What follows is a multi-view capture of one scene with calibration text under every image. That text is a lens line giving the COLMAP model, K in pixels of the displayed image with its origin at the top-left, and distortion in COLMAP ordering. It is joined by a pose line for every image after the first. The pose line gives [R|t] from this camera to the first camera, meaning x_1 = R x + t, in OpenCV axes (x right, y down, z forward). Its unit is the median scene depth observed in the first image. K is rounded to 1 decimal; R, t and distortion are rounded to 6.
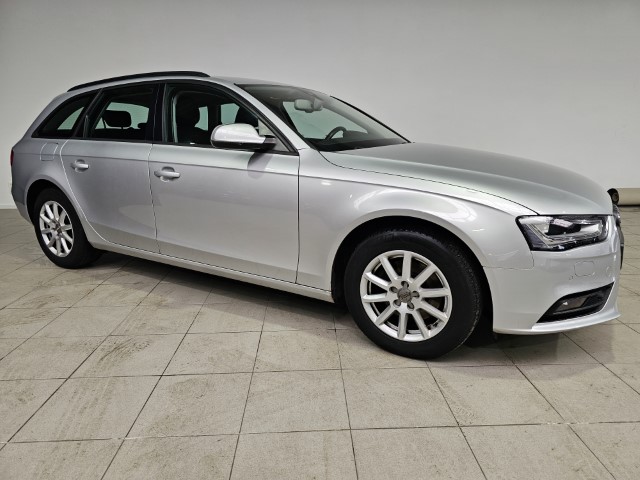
lens RADIAL K [[438.3, 0, 320.0], [0, 438.3, 240.0], [0, 0, 1]] dist [0.059260, -0.059345]
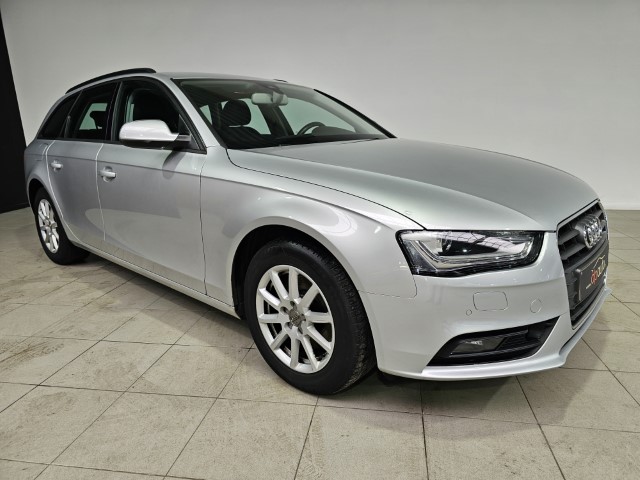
lens RADIAL K [[438.3, 0, 320.0], [0, 438.3, 240.0], [0, 0, 1]] dist [0.059260, -0.059345]
pose [[0.979542, 0.032350, -0.198622, 0.386193], [-0.031621, 0.999476, 0.006844, -0.030940], [0.198740, -0.000423, 0.980052, 0.166293]]
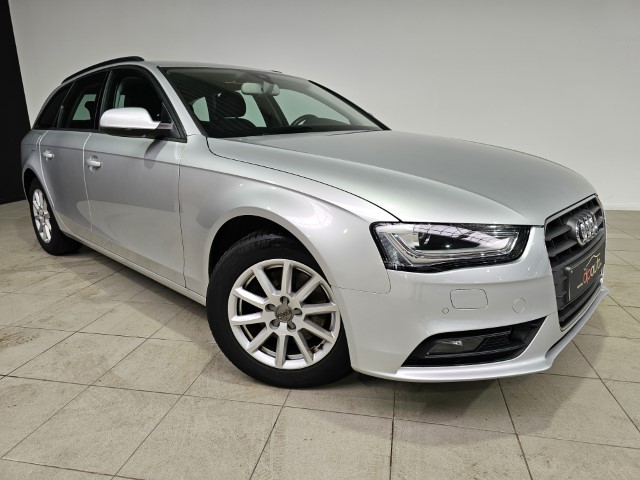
lens RADIAL K [[439.6, 0, 314.0], [0, 439.6, 235.3], [0, 0, 1]] dist [0.022729, -0.006130]
pose [[0.972467, 0.047620, -0.228122, 0.431504], [-0.047425, 0.998855, 0.006339, -0.026171], [0.228162, 0.004654, 0.973612, 0.212049]]
